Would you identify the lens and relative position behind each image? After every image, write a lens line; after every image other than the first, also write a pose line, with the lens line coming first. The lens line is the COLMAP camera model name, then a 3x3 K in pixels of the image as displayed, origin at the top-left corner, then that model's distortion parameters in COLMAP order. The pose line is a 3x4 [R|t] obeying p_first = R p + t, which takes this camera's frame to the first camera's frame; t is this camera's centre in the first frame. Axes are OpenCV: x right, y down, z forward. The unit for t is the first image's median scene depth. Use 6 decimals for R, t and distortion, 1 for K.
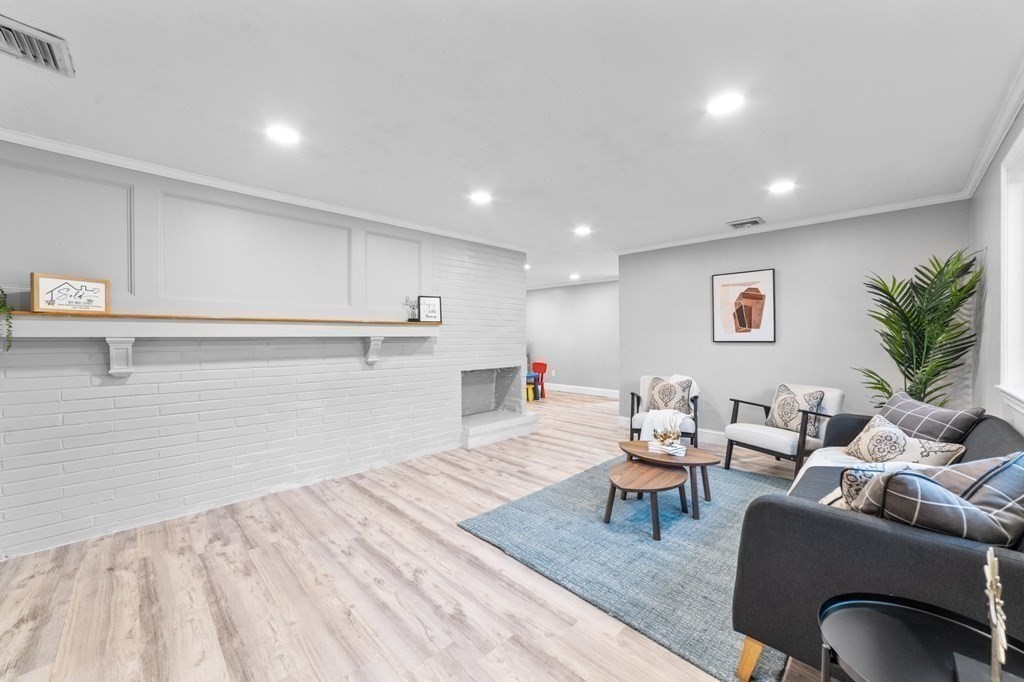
lens RADIAL K [[391.6, 0, 515.0], [0, 391.6, 340.9], [0, 0, 1]] dist [-0.025948, 0.009942]
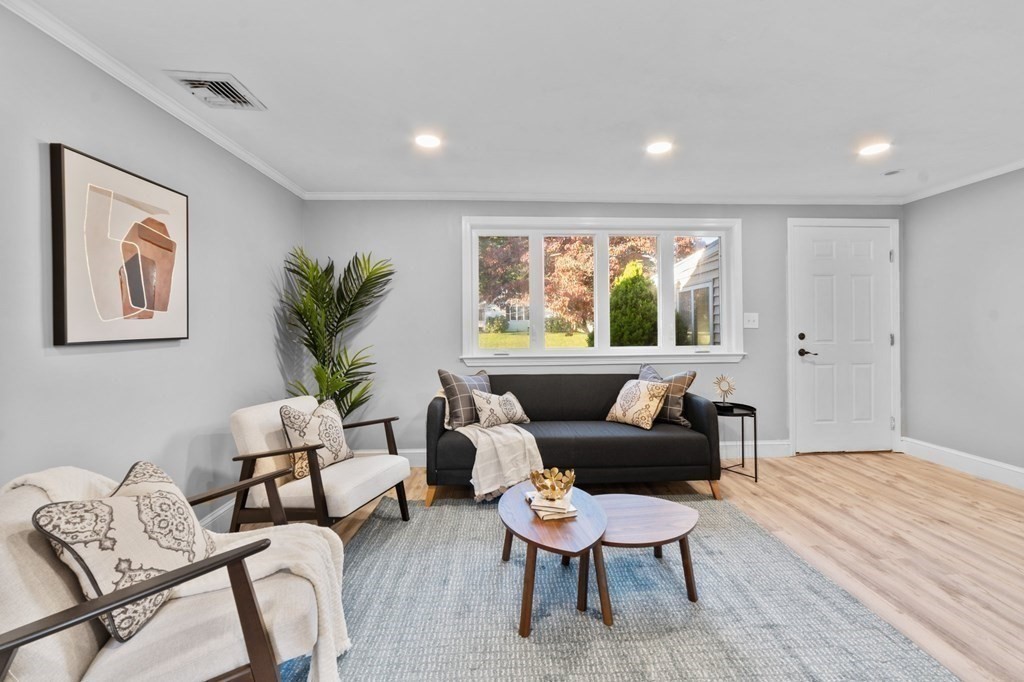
lens RADIAL K [[396.0, 0, 514.3], [0, 396.0, 333.7], [0, 0, 1]] dist [-0.026771, 0.007350]
pose [[-0.733589, -0.002910, 0.679587, 0.004034], [0.020519, 0.999440, 0.026429, -0.009902], [-0.679284, 0.033332, -0.733118, 1.144784]]
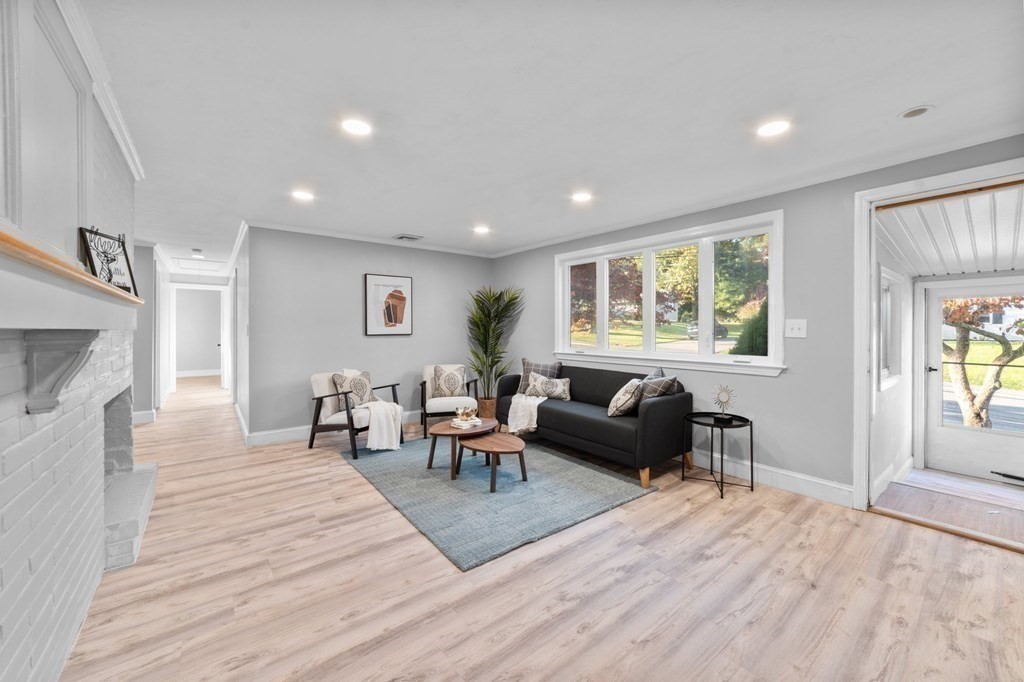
lens RADIAL K [[391.6, 0, 515.0], [0, 391.6, 340.9], [0, 0, 1]] dist [-0.025948, 0.009942]
pose [[0.113908, -0.025094, 0.993174, -0.606220], [0.010647, 0.999654, 0.024036, -0.004665], [-0.993434, 0.007836, 0.114136, 0.543870]]
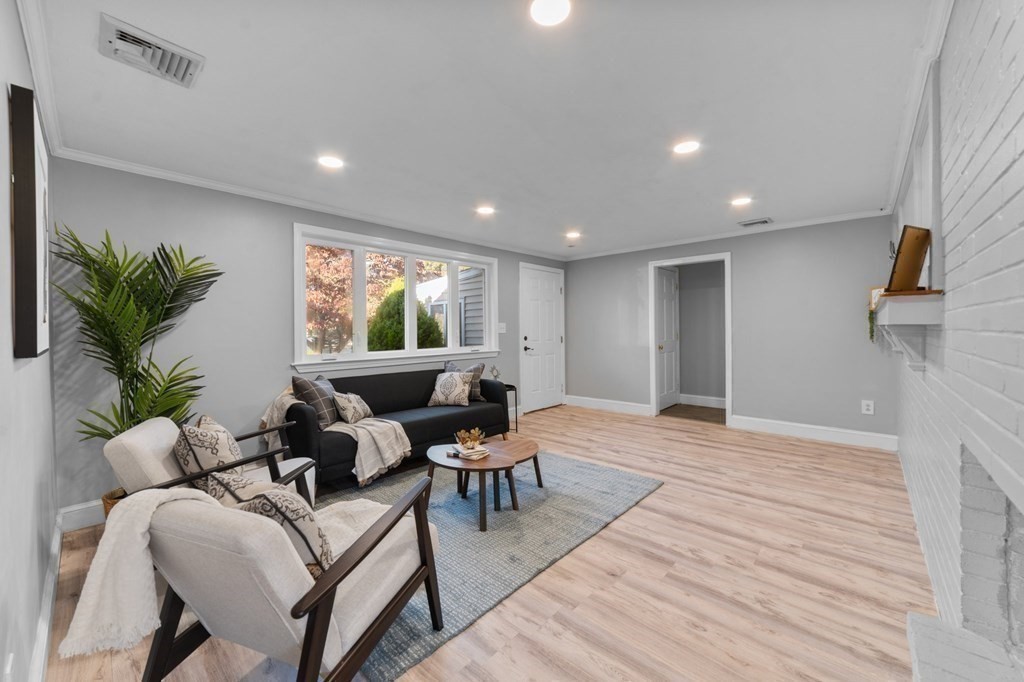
lens RADIAL K [[394.7, 0, 511.9], [0, 394.7, 343.8], [0, 0, 1]] dist [-0.027130, 0.009912]
pose [[-0.999064, 0.015694, -0.040306, 0.247408], [0.013713, 0.998707, 0.048949, -0.017561], [0.041022, 0.048350, -0.997988, 1.470262]]
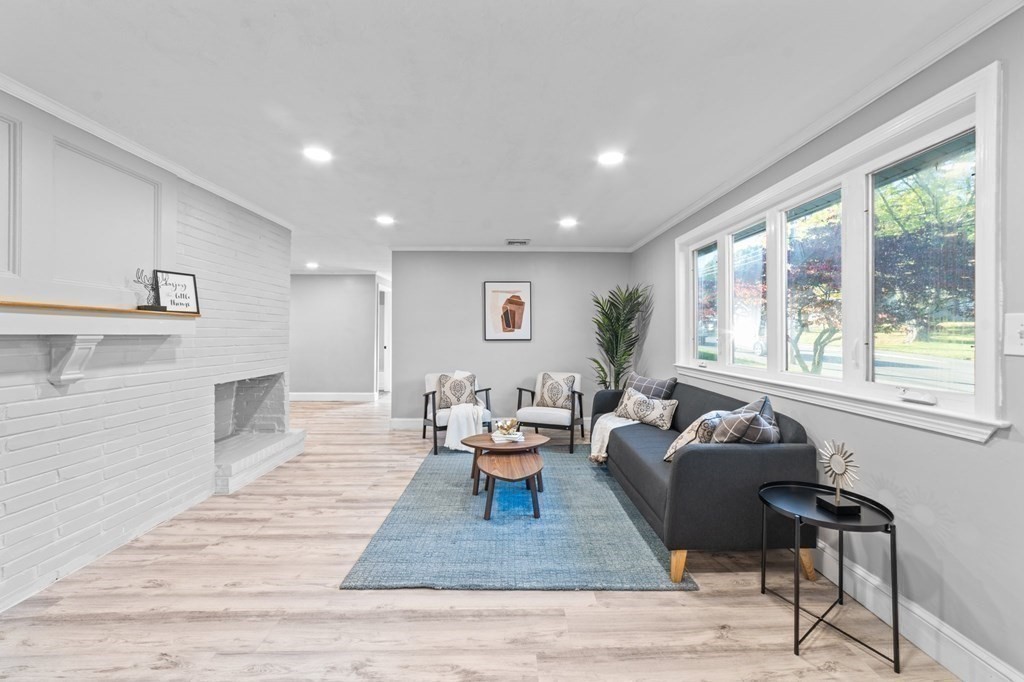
lens RADIAL K [[391.6, 0, 515.0], [0, 391.6, 340.9], [0, 0, 1]] dist [-0.025948, 0.009942]
pose [[0.690624, -0.007154, 0.723179, -0.302869], [0.004049, 0.999974, 0.006026, -0.002499], [-0.723203, -0.001234, 0.690635, 0.167504]]
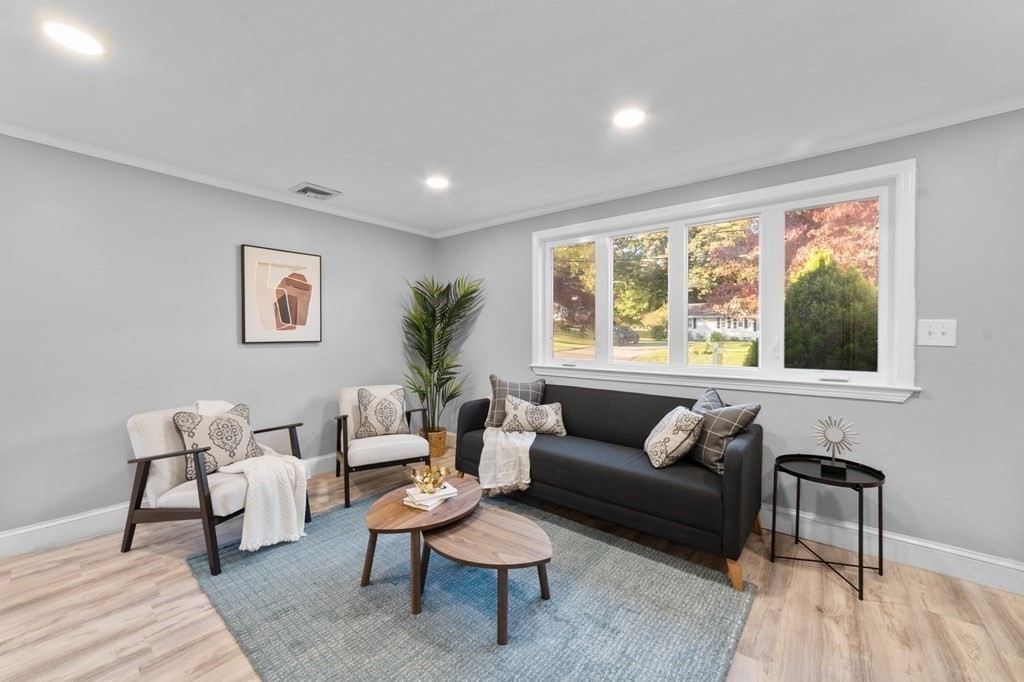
lens RADIAL K [[394.7, 0, 511.9], [0, 394.7, 343.8], [0, 0, 1]] dist [-0.027130, 0.009912]
pose [[-0.102040, -0.017695, 0.994623, -0.245019], [0.010138, 0.999771, 0.018827, -0.005807], [-0.994729, 0.012005, -0.101837, 0.707902]]
